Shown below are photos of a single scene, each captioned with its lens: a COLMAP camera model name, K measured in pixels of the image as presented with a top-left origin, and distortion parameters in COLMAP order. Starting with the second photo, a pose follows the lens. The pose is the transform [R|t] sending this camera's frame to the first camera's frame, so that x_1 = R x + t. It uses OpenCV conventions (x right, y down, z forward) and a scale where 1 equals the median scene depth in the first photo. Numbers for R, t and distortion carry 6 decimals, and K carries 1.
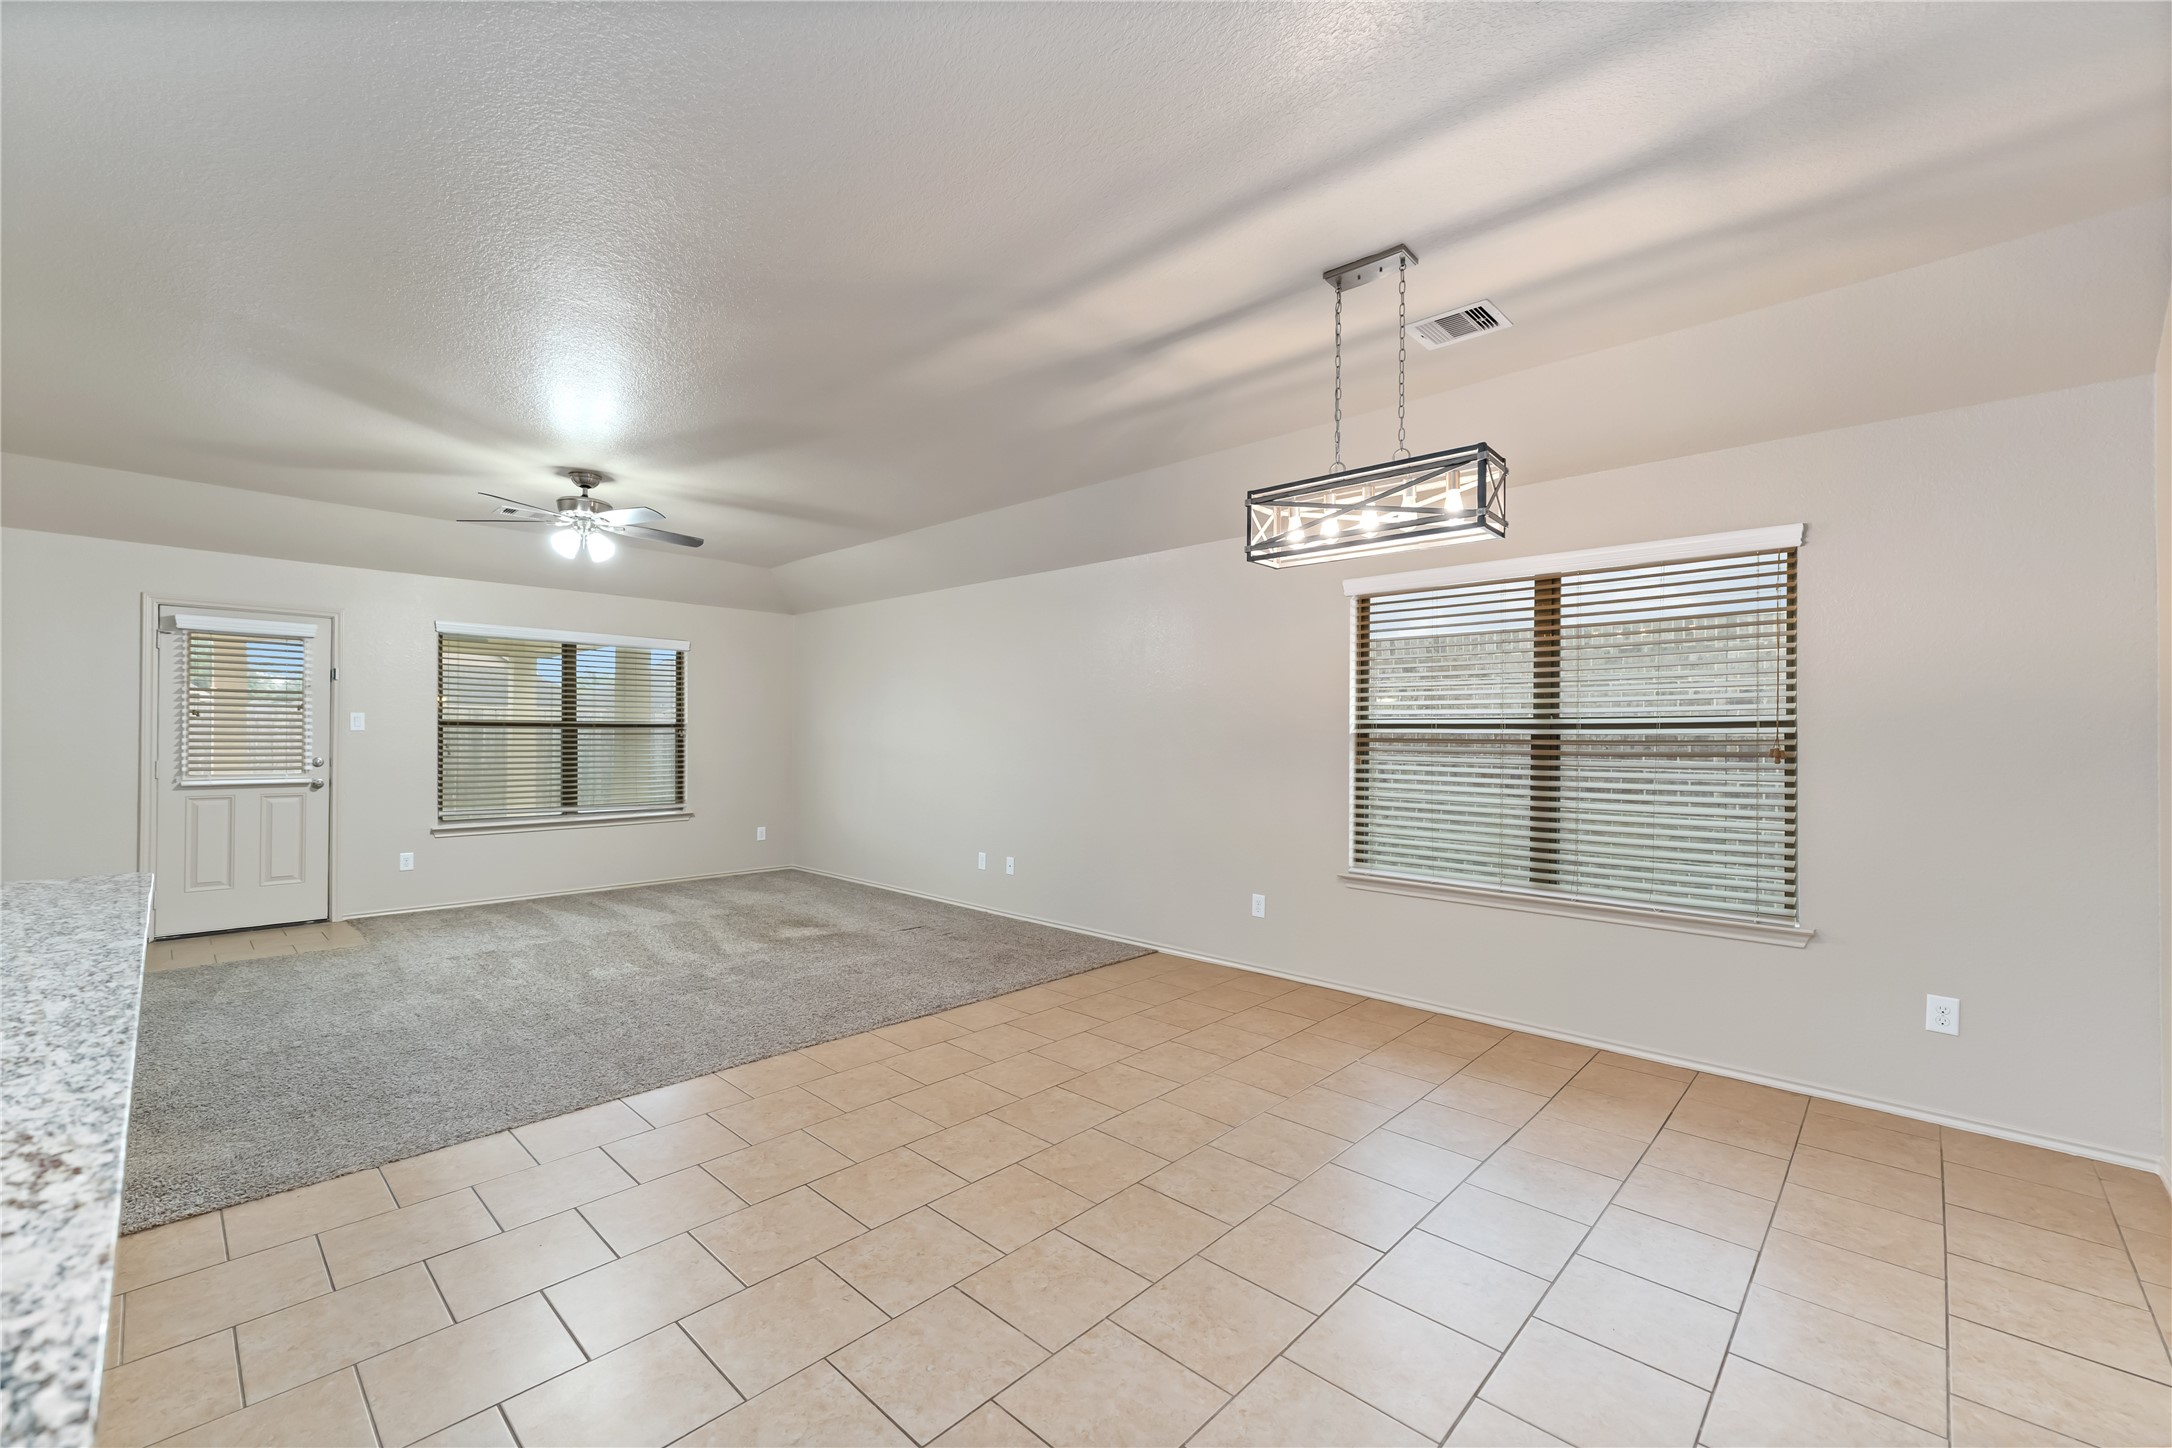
lens RADIAL K [[880.1, 0, 1087.5], [0, 880.1, 730.2], [0, 0, 1]] dist [0.000403, -0.001179]
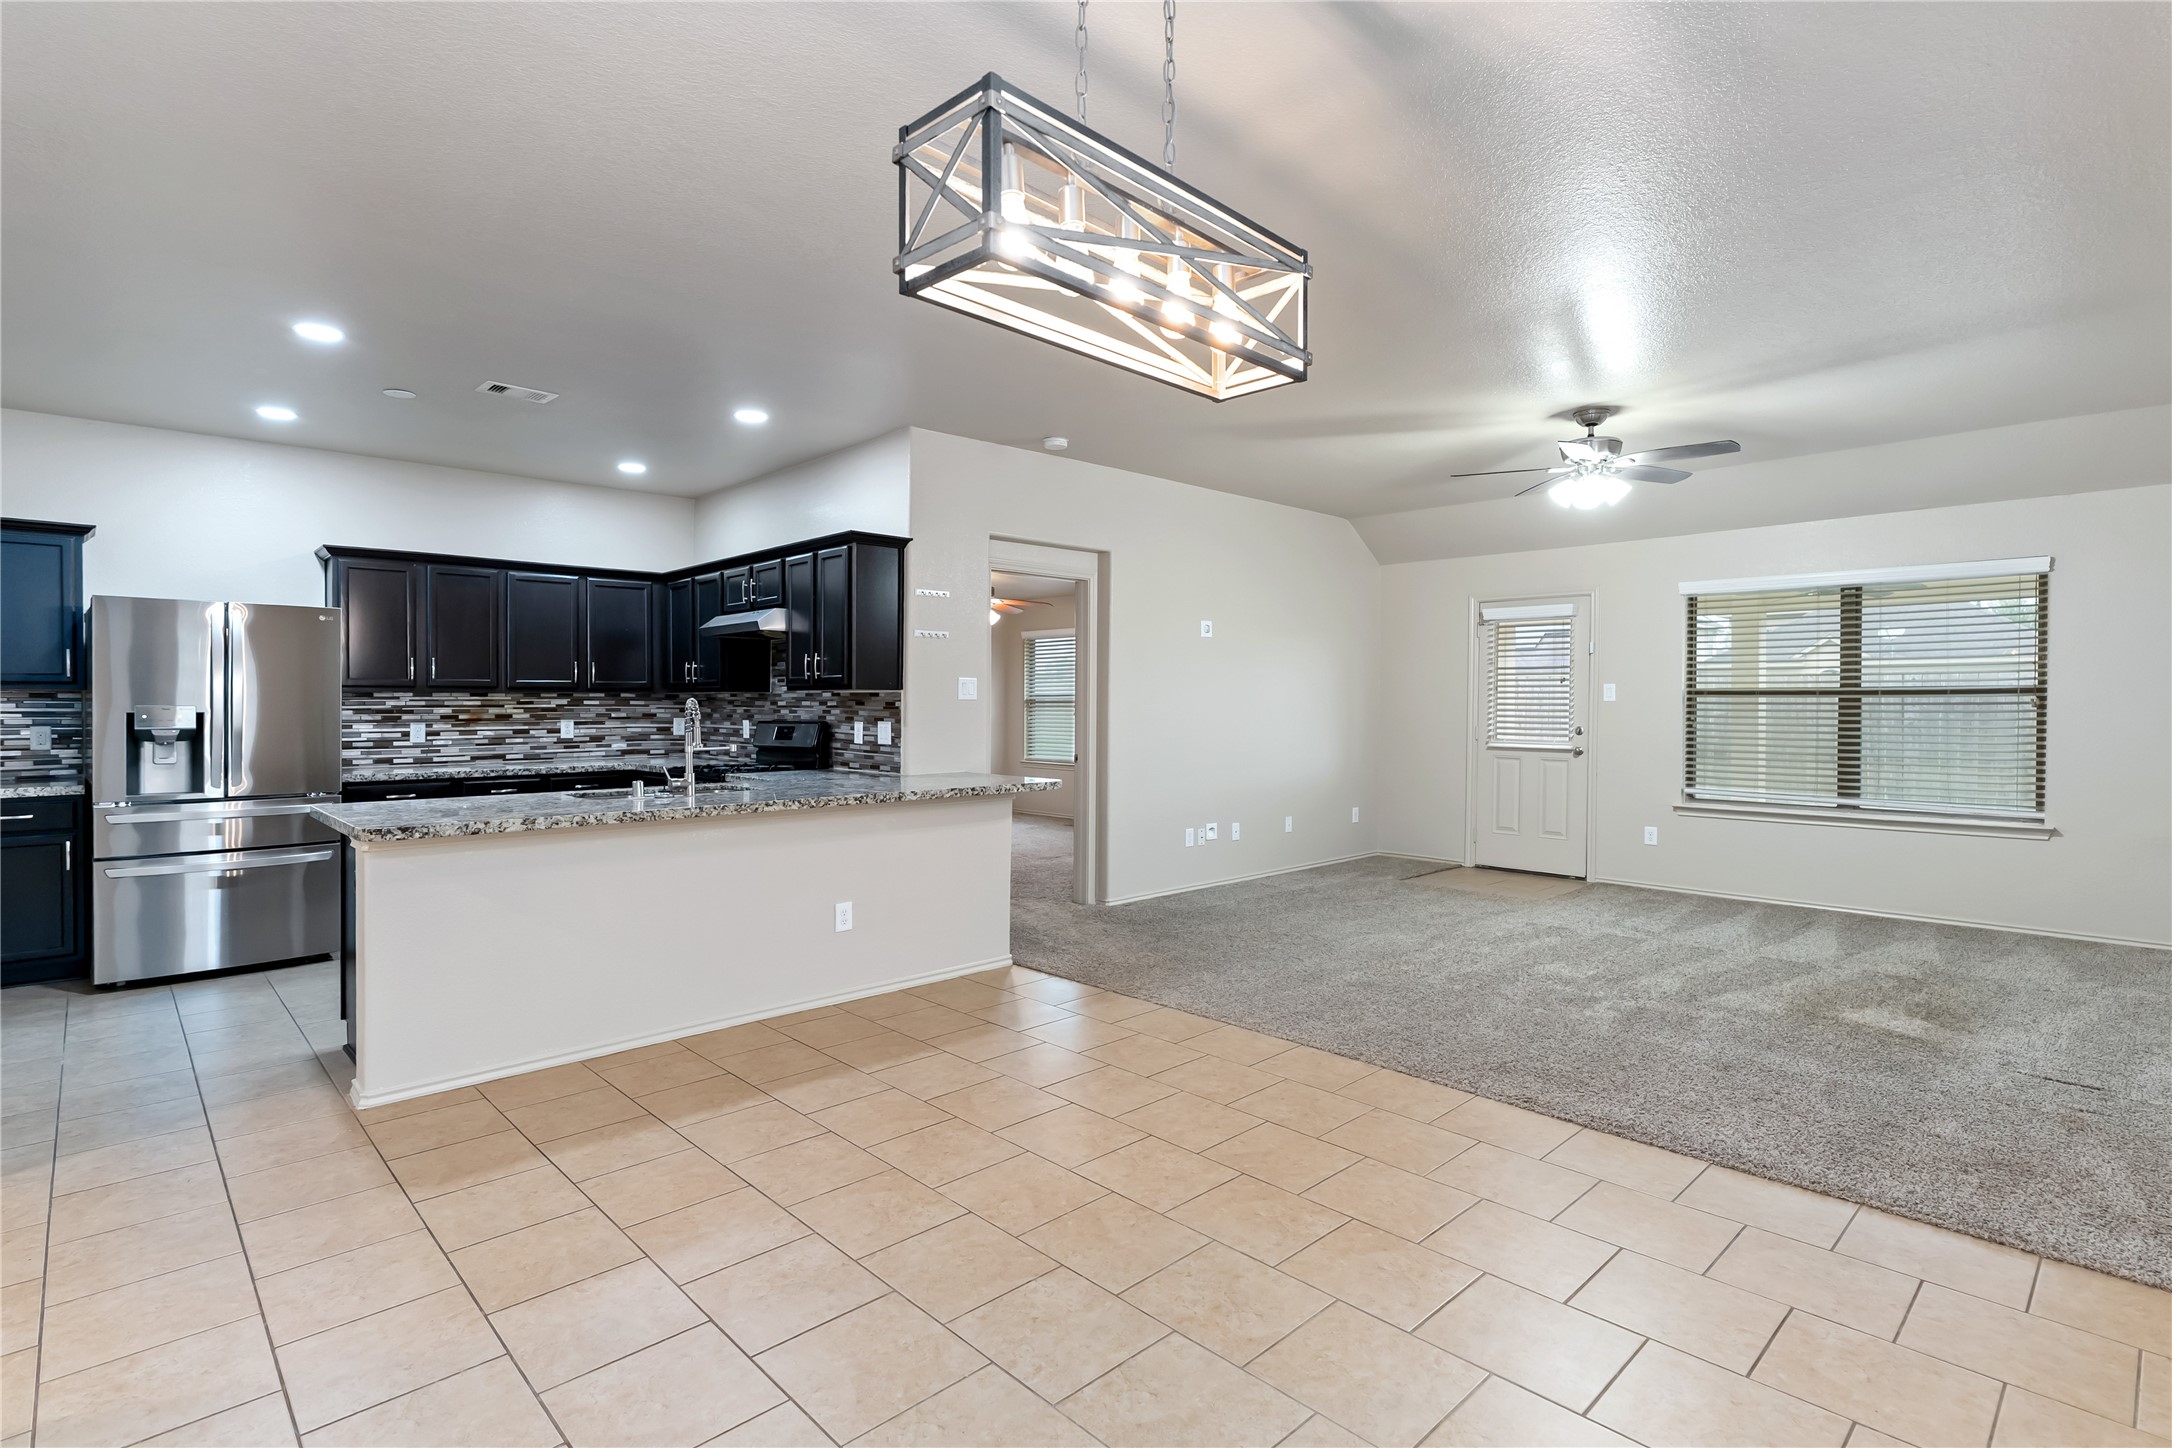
lens RADIAL K [[1034.4, 0, 1083.1], [0, 1034.4, 715.2], [0, 0, 1]] dist [-0.001094, -0.001067]
pose [[-0.041744, 0.007404, -0.999101, 0.638555], [0.006913, 0.999951, 0.007122, 0.006137], [0.999104, -0.006610, -0.041793, 0.686130]]
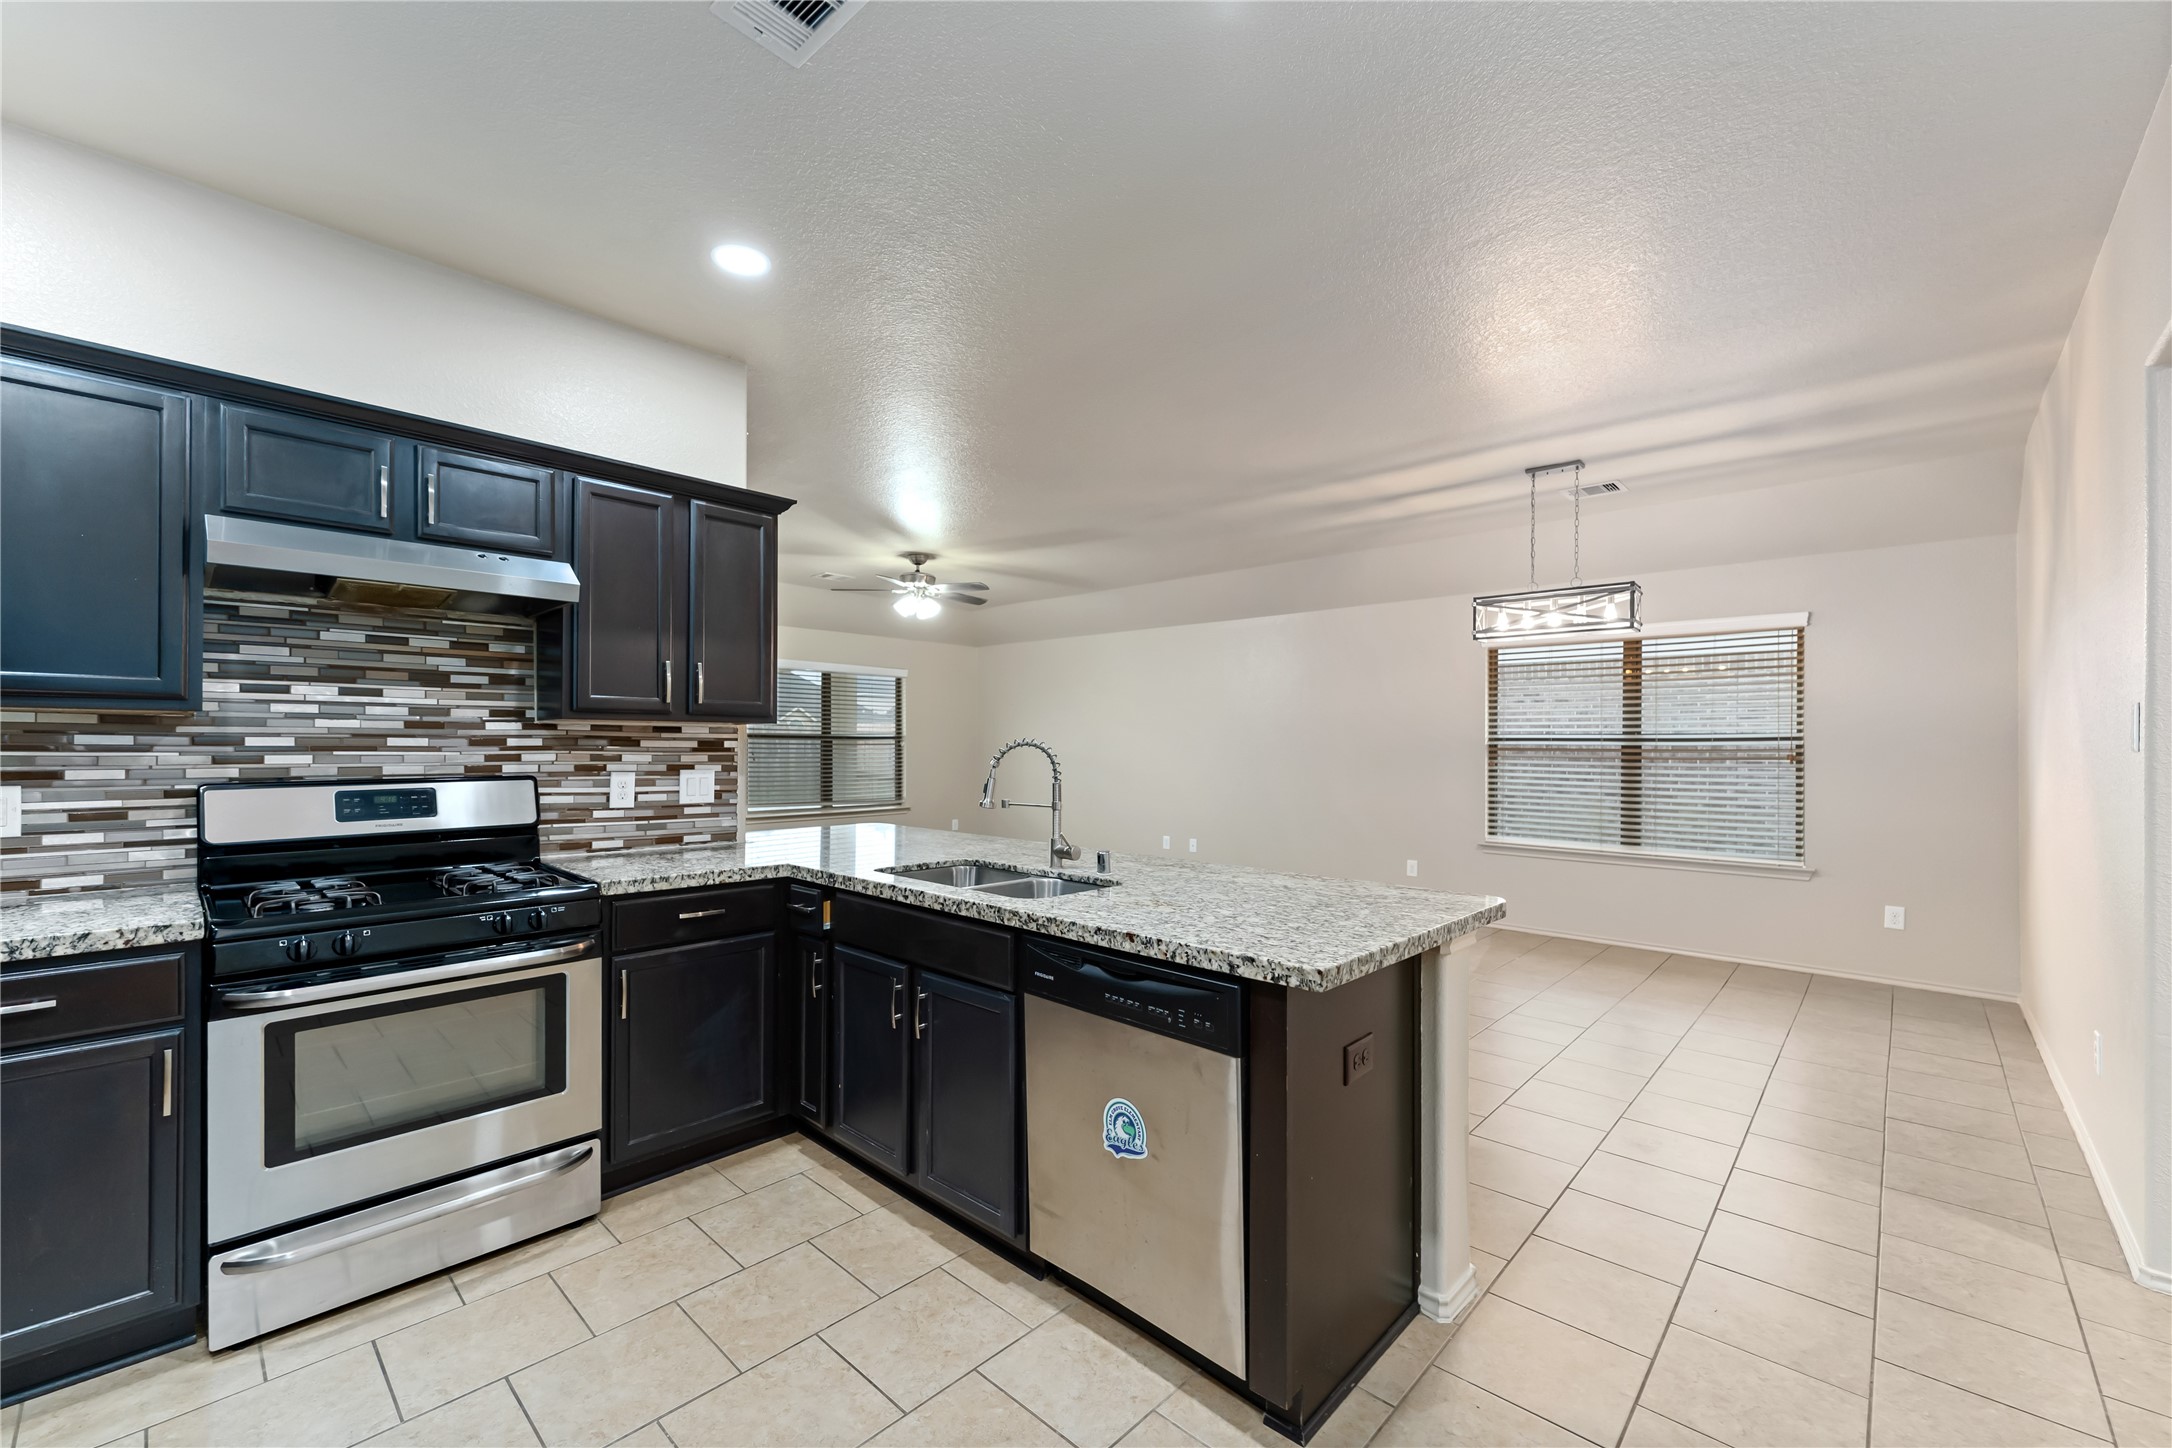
lens RADIAL K [[880.1, 0, 1078.0], [0, 880.1, 738.9], [0, 0, 1]] dist [0.000403, -0.001179]
pose [[0.999966, 0.000113, 0.008299, -0.417755], [-0.000112, 1.000000, -0.000041, -0.005962], [-0.008299, 0.000040, 0.999966, -0.465406]]
